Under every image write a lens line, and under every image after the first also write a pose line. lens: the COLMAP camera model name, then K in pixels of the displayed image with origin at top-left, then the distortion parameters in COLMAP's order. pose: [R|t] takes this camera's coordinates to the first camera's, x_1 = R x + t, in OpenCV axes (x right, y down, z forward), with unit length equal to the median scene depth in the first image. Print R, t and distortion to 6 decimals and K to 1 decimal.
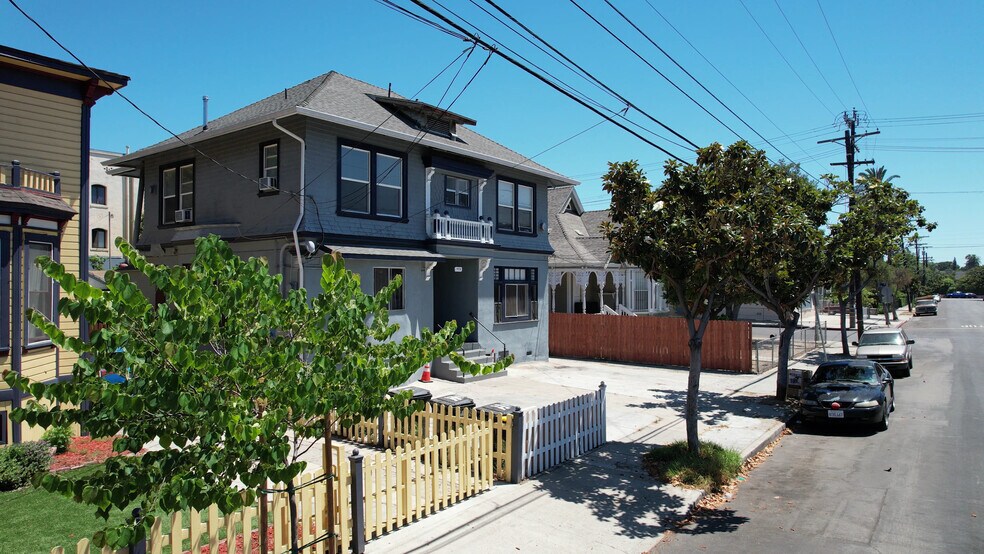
lens RADIAL K [[632.0, 0, 495.8], [0, 632.0, 281.6], [0, 0, 1]] dist [-0.057993, 0.048945]
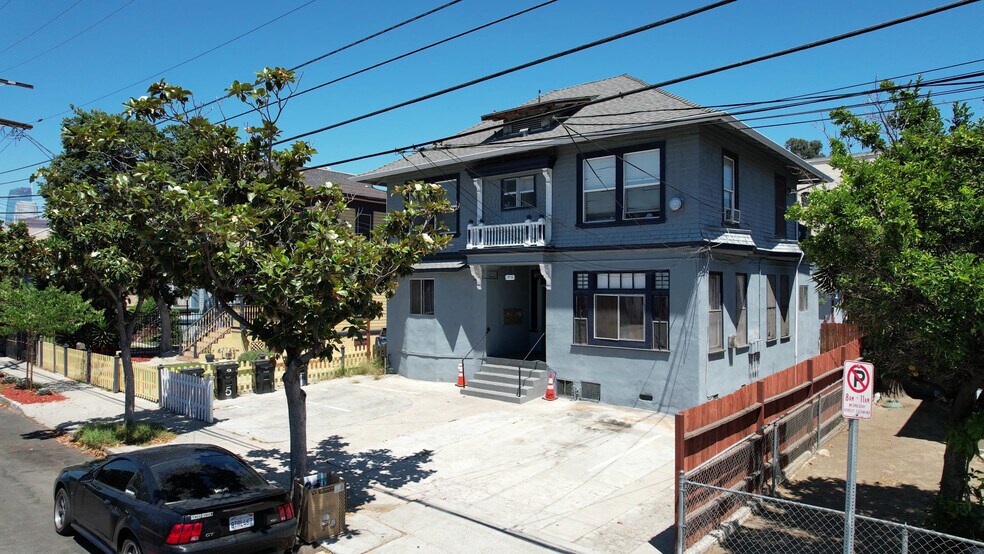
lens RADIAL K [[632.0, 0, 492.6], [0, 632.0, 279.6], [0, 0, 1]] dist [-0.057993, 0.048945]
pose [[-0.072710, -0.010886, -0.997294, 0.842317], [0.002908, 0.999934, -0.011127, -0.005968], [0.997349, -0.003709, -0.072673, 1.014283]]
